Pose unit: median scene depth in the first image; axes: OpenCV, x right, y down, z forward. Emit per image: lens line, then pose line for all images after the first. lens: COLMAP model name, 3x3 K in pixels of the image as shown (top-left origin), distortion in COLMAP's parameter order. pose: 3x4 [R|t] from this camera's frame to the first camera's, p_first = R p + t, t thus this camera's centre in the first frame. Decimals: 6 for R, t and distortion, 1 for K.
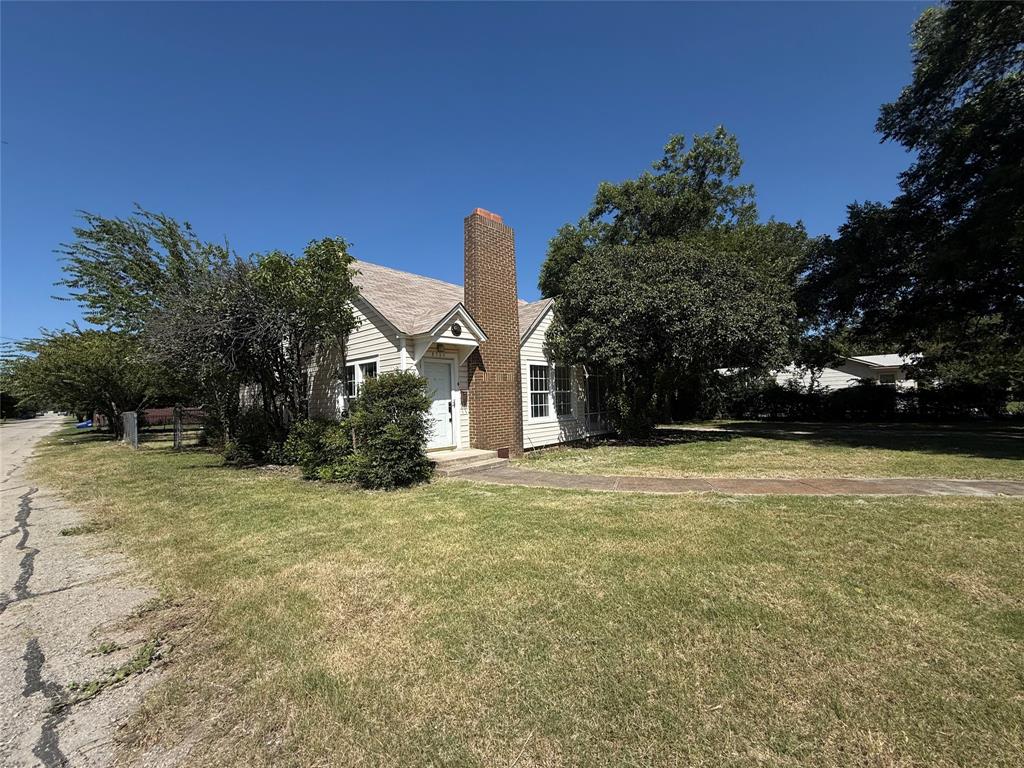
lens RADIAL K [[409.1, 0, 510.8], [0, 409.1, 388.7], [0, 0, 1]] dist [0.000390, 0.000700]
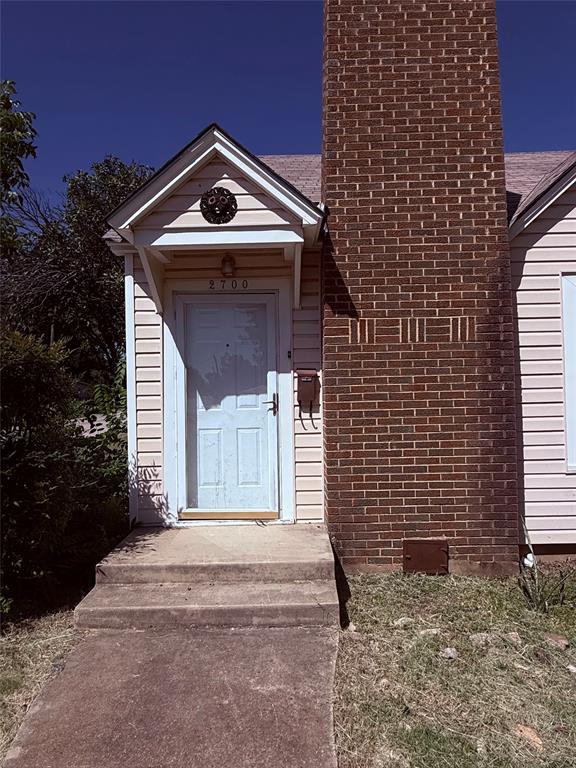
lens RADIAL K [[471.4, 0, 289.3], [0, 471.4, 384.1], [0, 0, 1]] dist [-0.003960, 0.001196]
pose [[0.679140, 0.011071, -0.733925, 0.241149], [0.016011, 0.999425, 0.029891, 0.004165], [0.733834, -0.032051, 0.678572, 0.827289]]
